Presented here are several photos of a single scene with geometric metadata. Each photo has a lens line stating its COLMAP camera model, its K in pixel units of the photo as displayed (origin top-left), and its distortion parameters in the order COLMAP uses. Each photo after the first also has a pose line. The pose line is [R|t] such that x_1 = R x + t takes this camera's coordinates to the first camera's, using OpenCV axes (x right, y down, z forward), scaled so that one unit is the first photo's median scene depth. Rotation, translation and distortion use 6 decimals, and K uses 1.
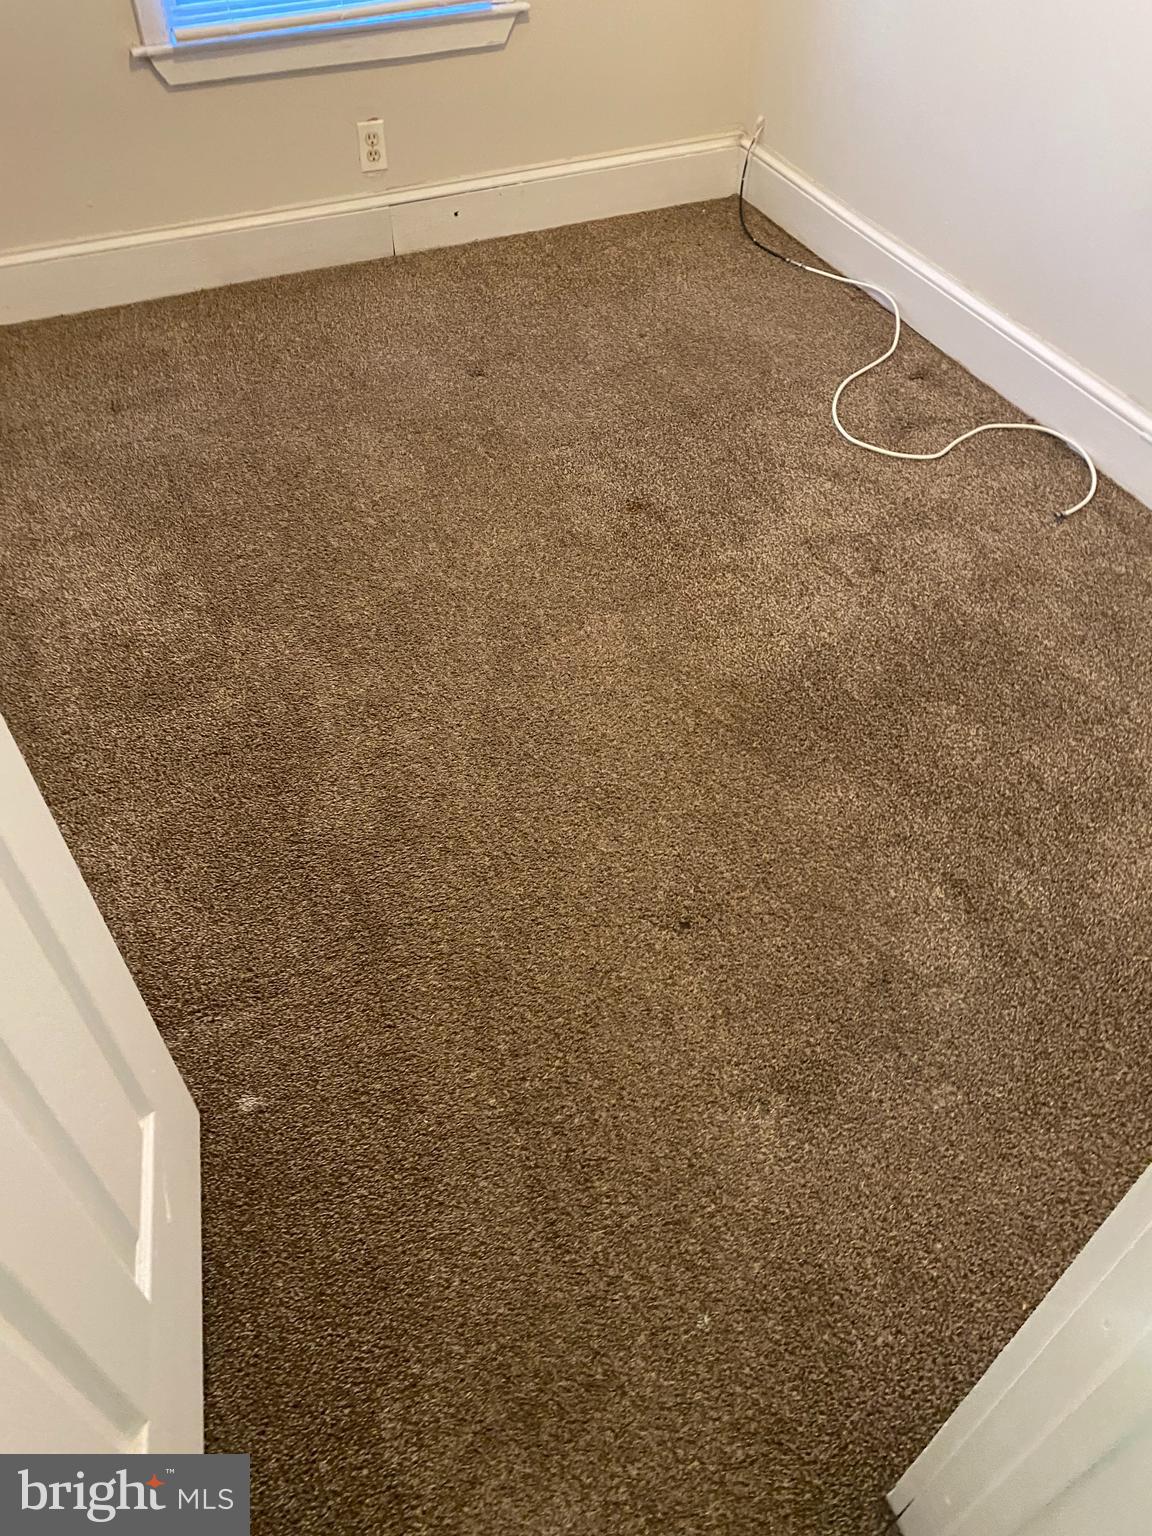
lens RADIAL K [[1169.7, 0, 577.9], [0, 1169.7, 771.7], [0, 0, 1]] dist [0.035772, -0.047340]
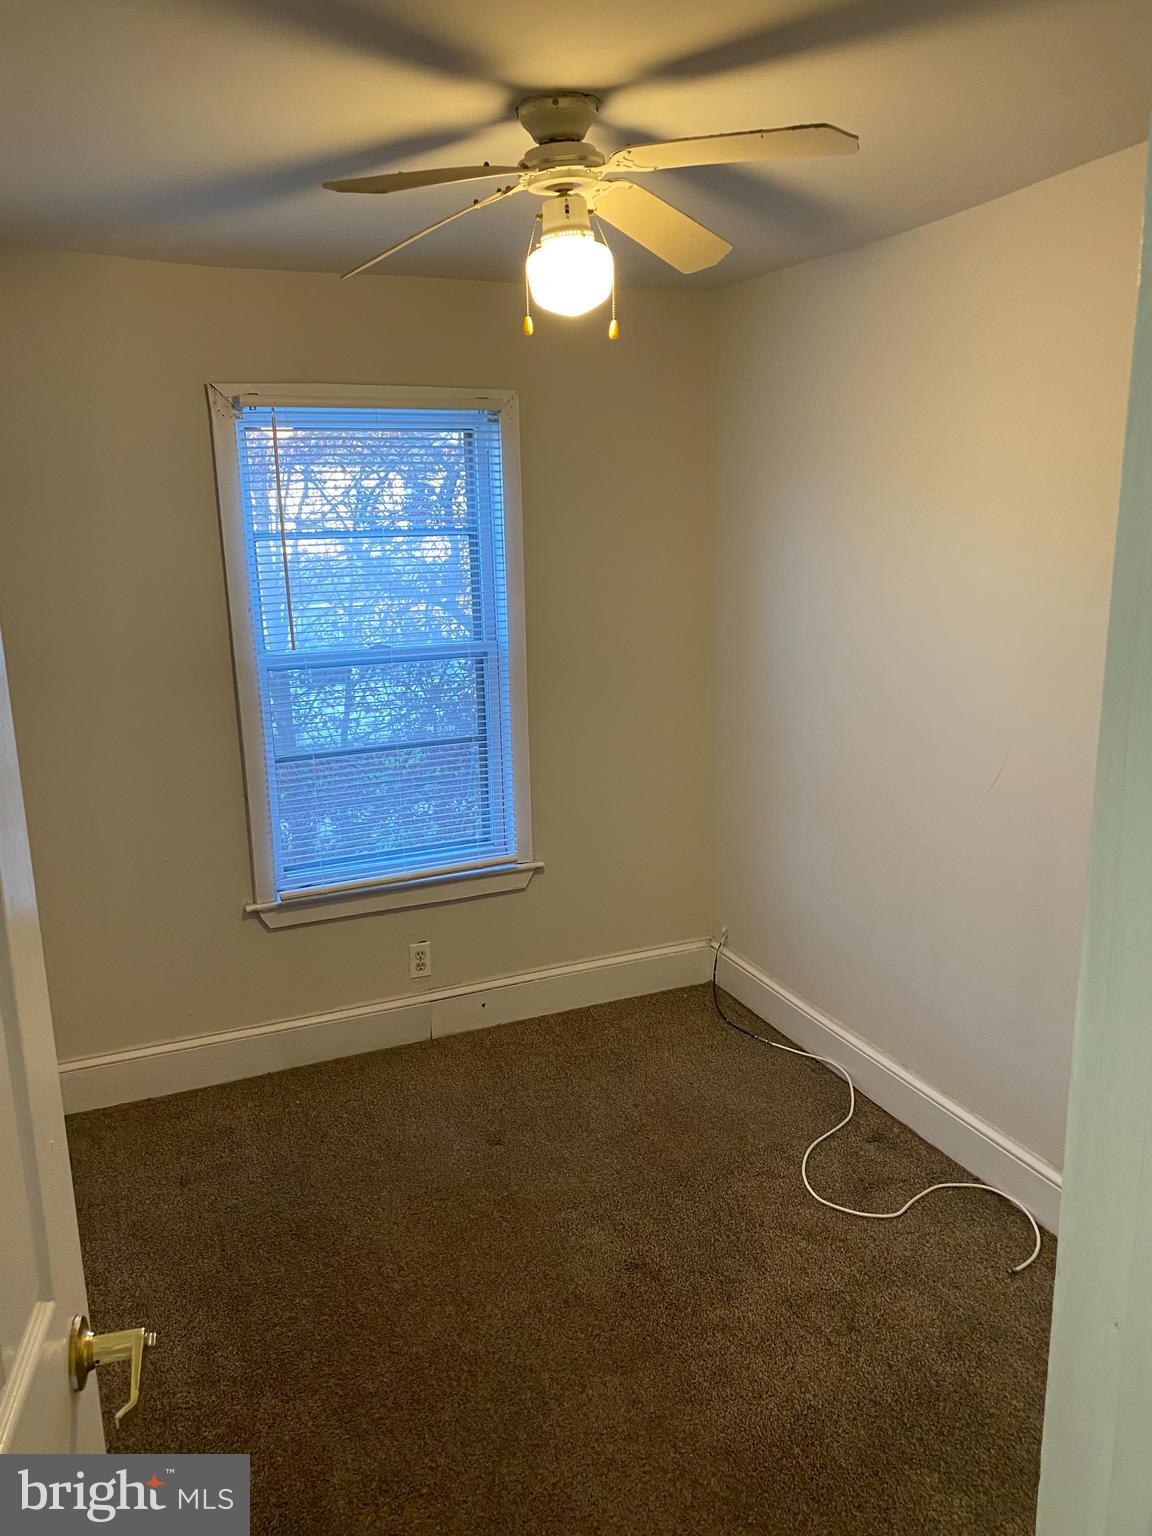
lens RADIAL K [[1169.7, 0, 597.4], [0, 1169.7, 780.7], [0, 0, 1]] dist [0.035772, -0.047340]
pose [[0.999942, -0.008325, 0.006761, 0.011681], [0.010661, 0.840285, -0.542041, -0.007572], [-0.001169, 0.542082, 0.840325, -0.192798]]
